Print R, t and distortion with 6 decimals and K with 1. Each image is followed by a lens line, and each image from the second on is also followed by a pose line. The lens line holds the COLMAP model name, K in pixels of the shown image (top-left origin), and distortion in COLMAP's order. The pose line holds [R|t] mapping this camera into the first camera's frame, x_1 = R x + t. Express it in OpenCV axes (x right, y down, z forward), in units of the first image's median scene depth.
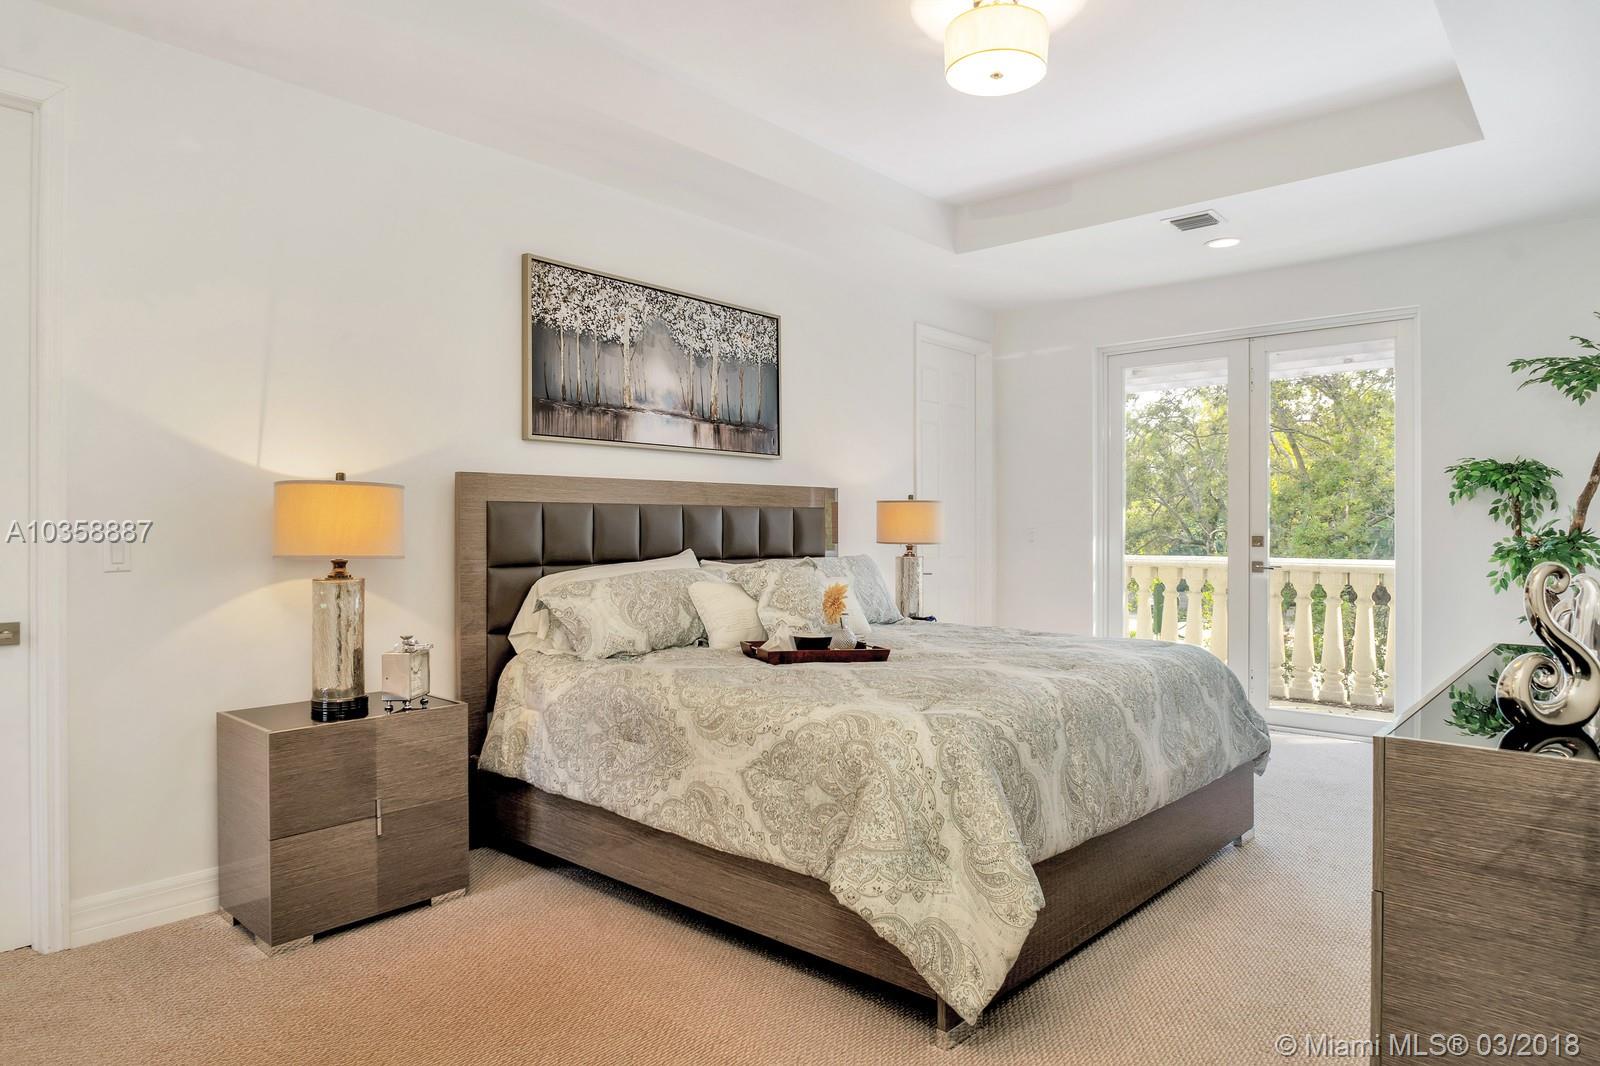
lens RADIAL K [[934.8, 0, 800.0], [0, 934.8, 533.0], [0, 0, 1]] dist [-0.019184, 0.001096]
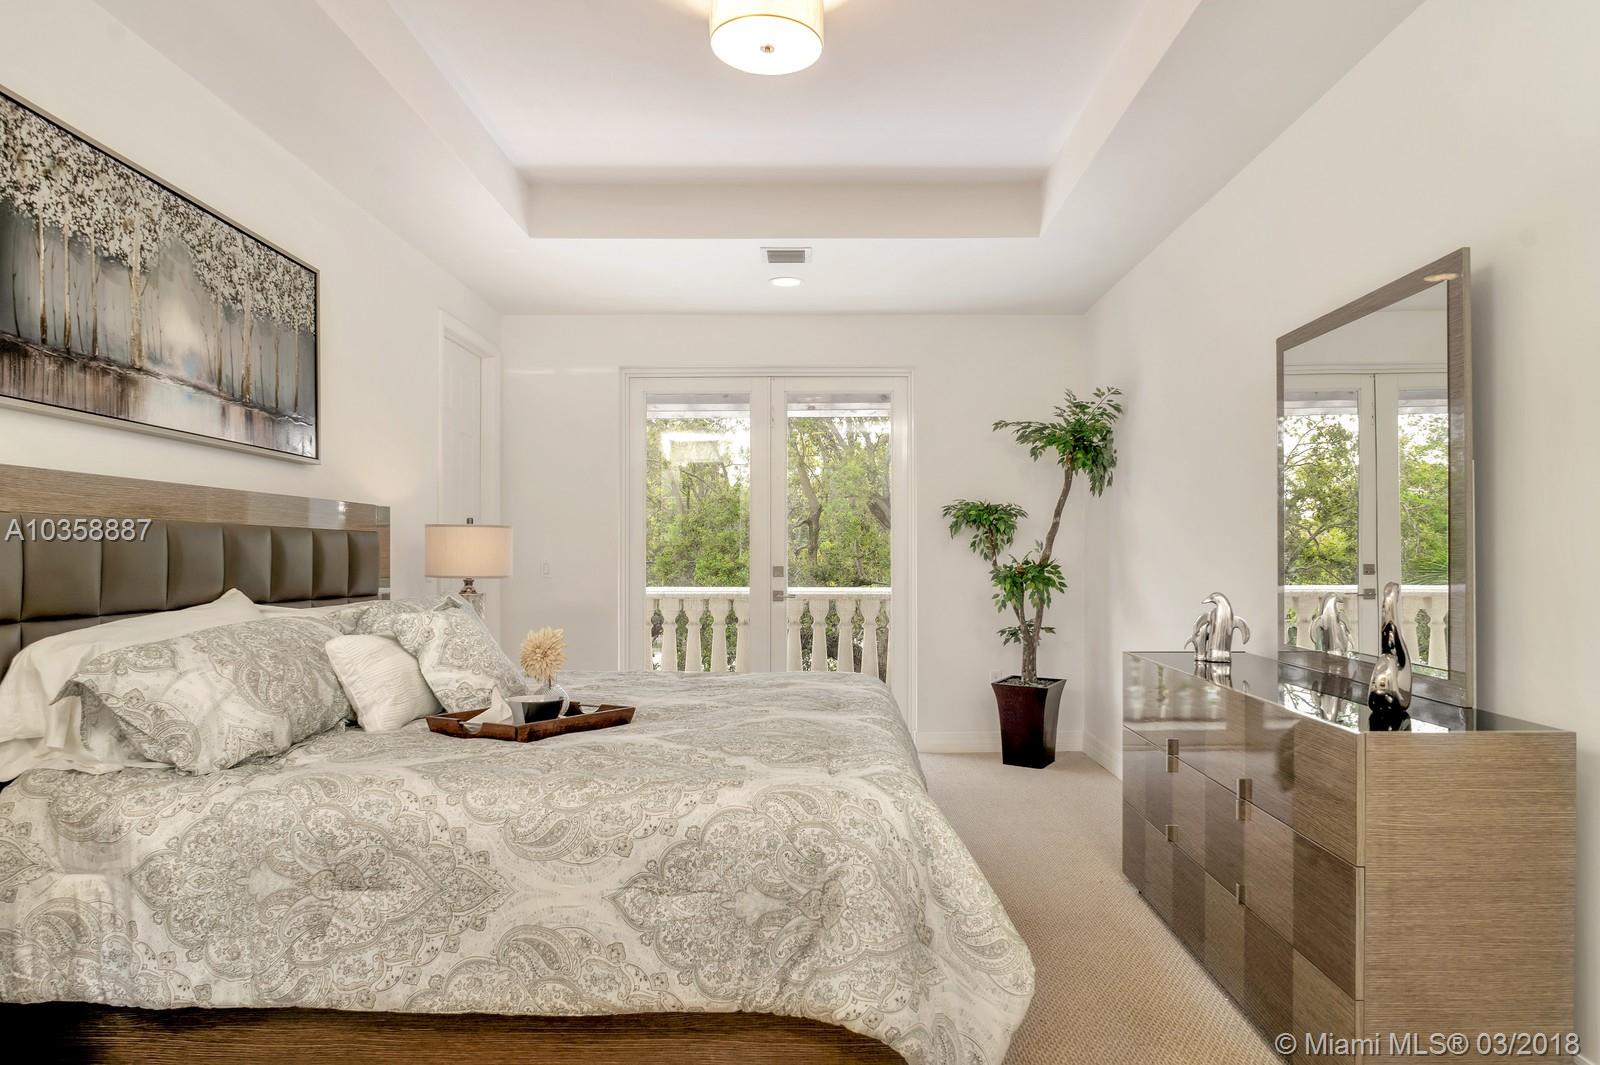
lens RADIAL K [[966.2, 0, 802.1], [0, 966.2, 557.3], [0, 0, 1]] dist [-0.022114, 0.000657]
pose [[0.754248, 0.001198, 0.656589, -0.284763], [0.004556, 0.999965, -0.007057, 0.001098], [-0.656574, 0.008314, 0.754216, 0.225201]]
